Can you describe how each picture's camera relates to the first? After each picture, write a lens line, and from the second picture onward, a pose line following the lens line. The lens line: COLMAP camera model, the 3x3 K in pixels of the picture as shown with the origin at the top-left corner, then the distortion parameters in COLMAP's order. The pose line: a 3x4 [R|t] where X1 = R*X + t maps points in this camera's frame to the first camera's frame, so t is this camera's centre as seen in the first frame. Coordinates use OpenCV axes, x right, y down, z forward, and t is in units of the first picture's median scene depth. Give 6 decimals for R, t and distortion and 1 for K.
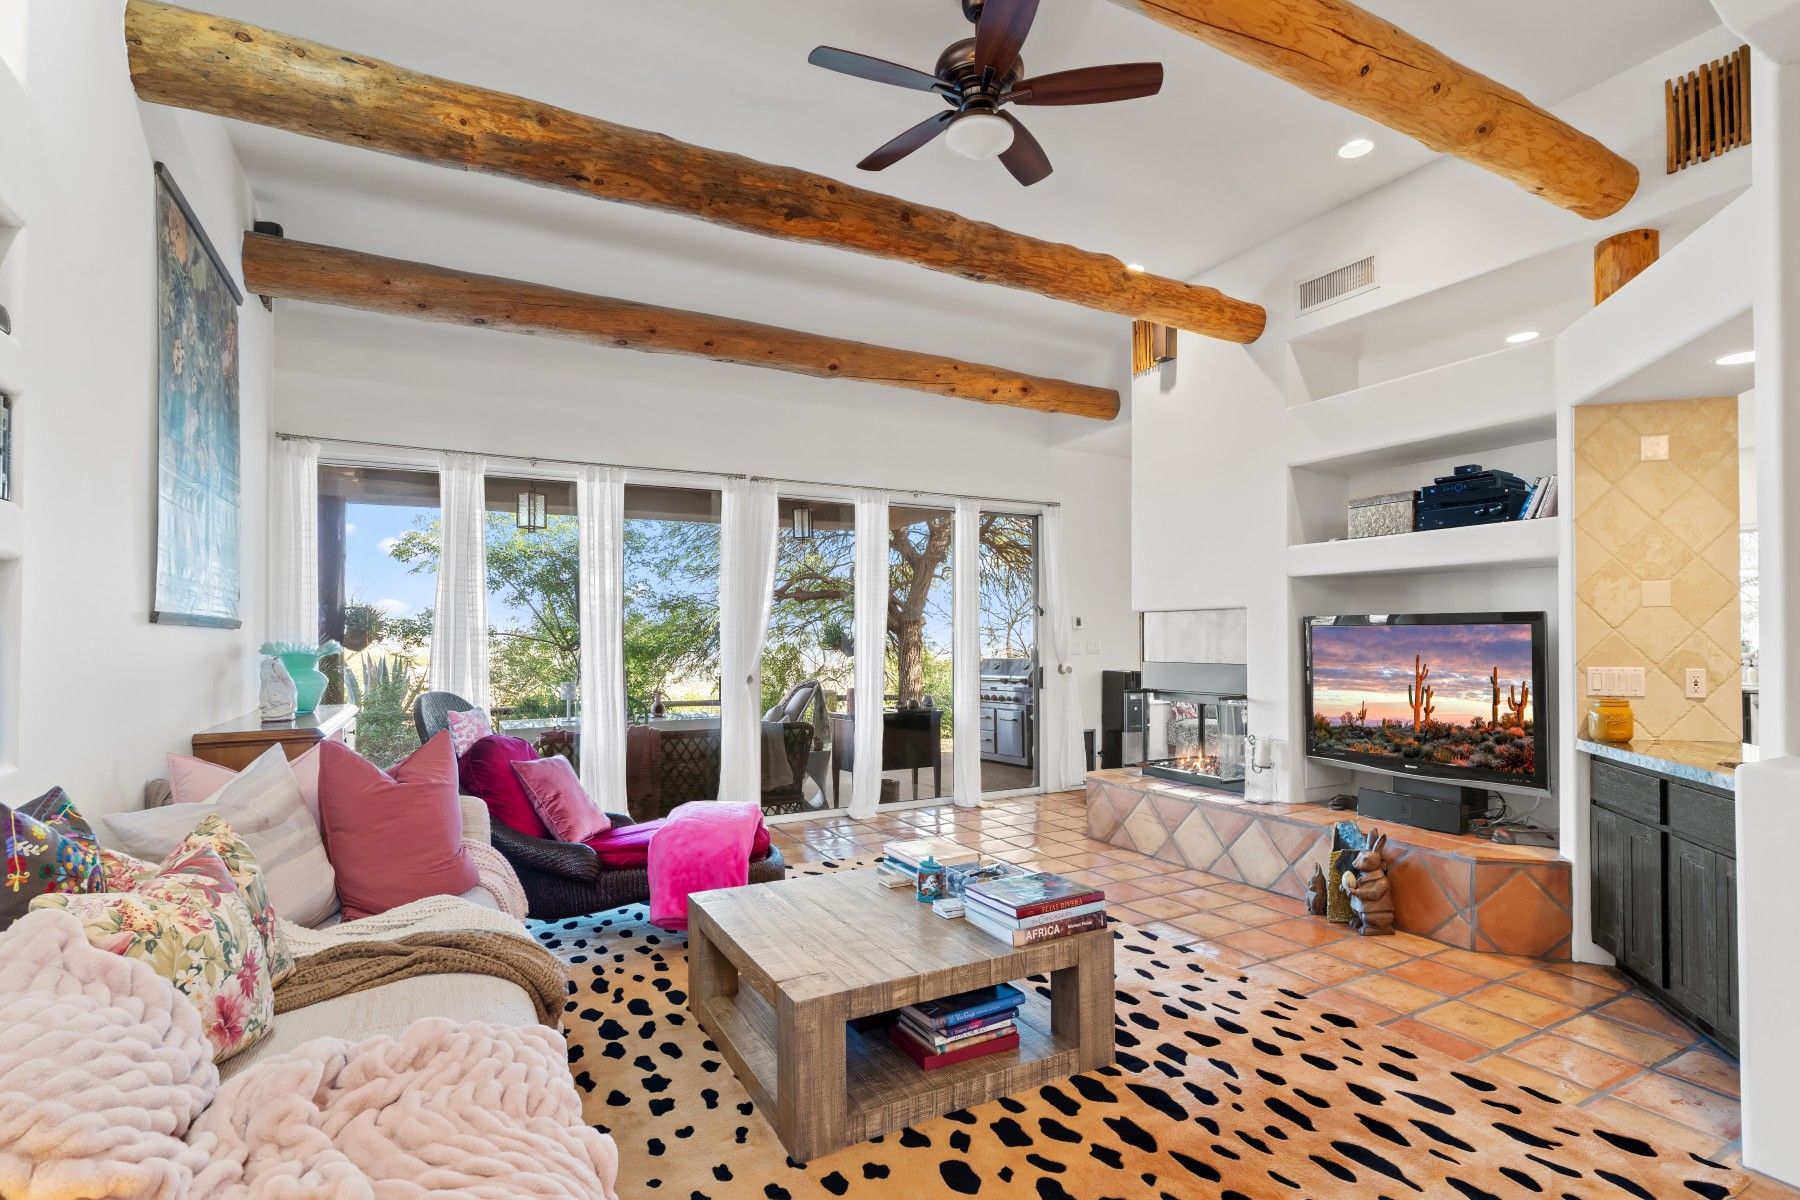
lens RADIAL K [[850.3, 0, 901.1], [0, 850.3, 614.2], [0, 0, 1]] dist [-0.003987, 0.000178]
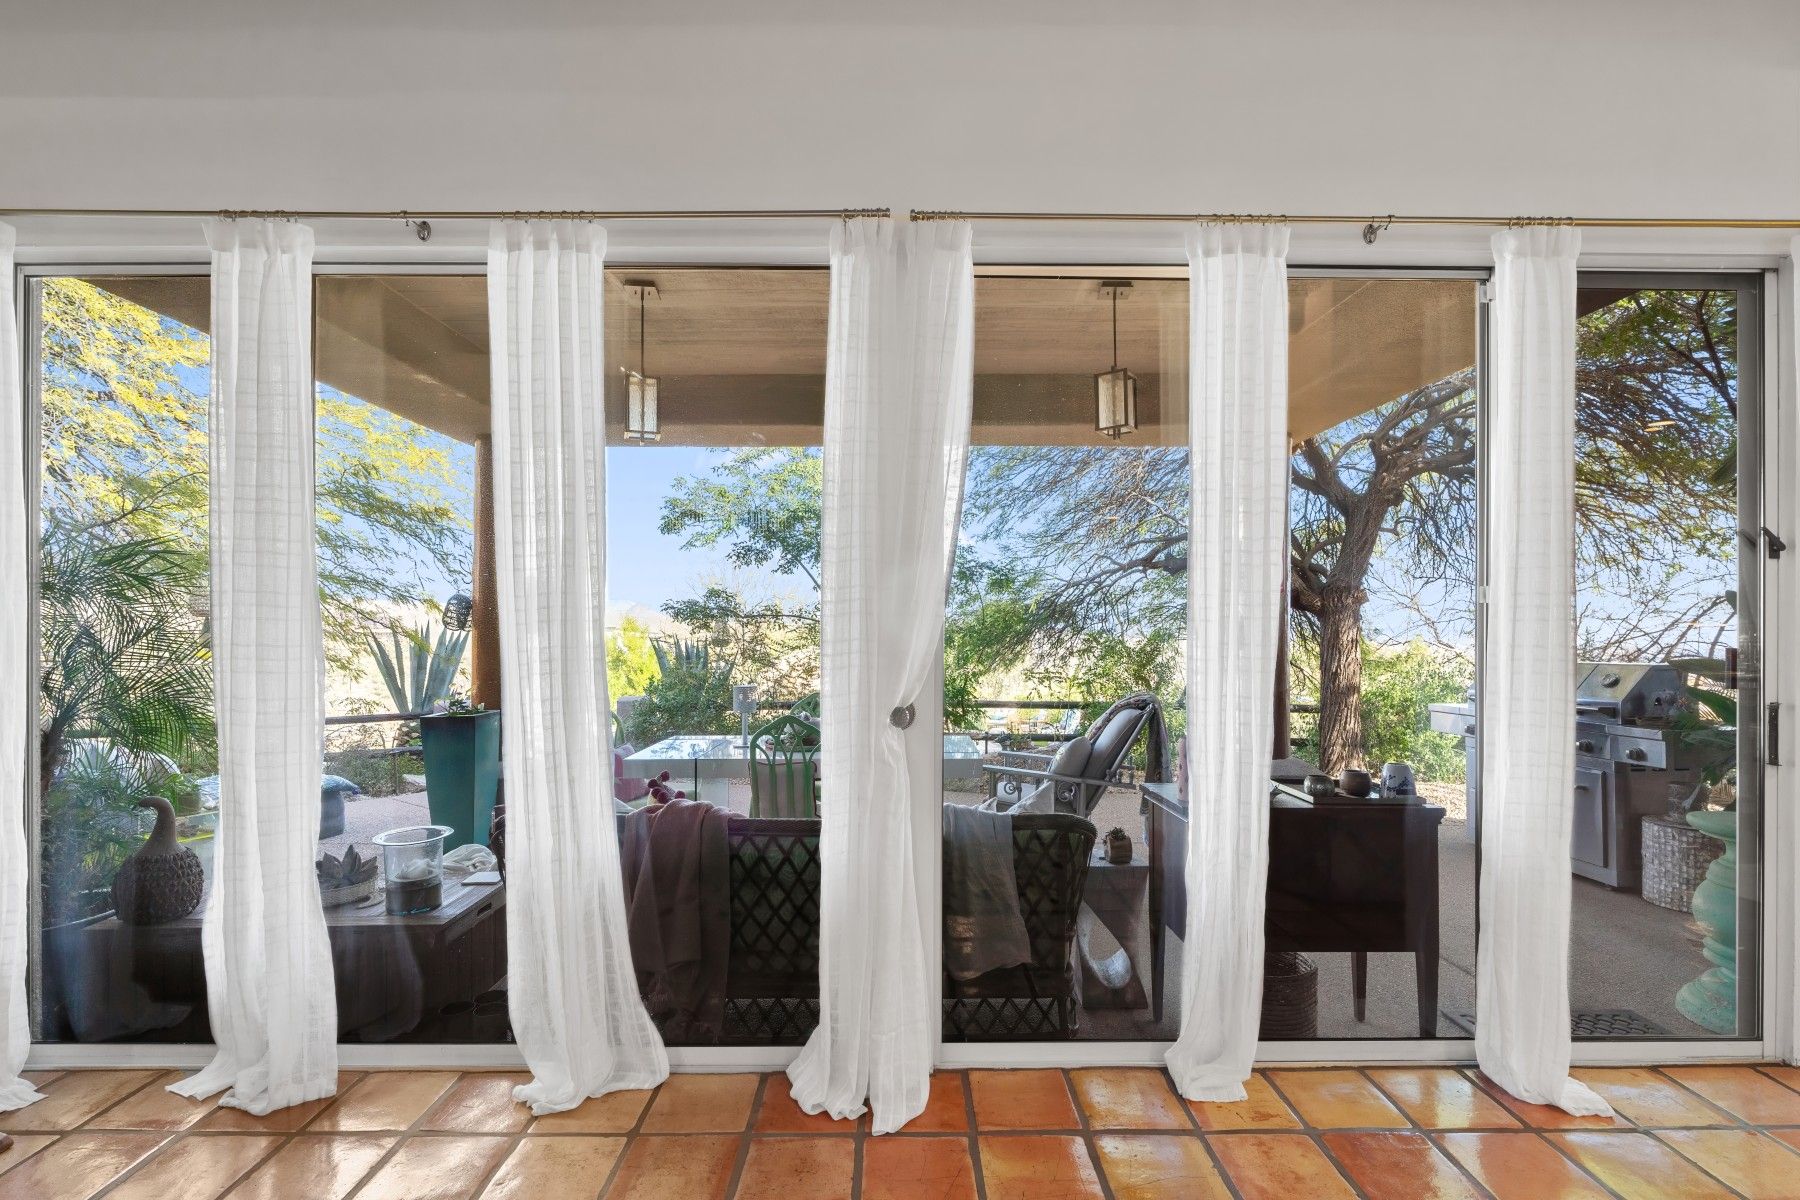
lens RADIAL K [[803.6, 0, 900.9], [0, 803.6, 624.7], [0, 0, 1]] dist [-0.006970, 0.000730]
pose [[0.884006, 0.007015, -0.467423, 0.000493], [0.007235, 0.999562, 0.028685, 0.018677], [0.467419, -0.028740, 0.883568, 0.576302]]
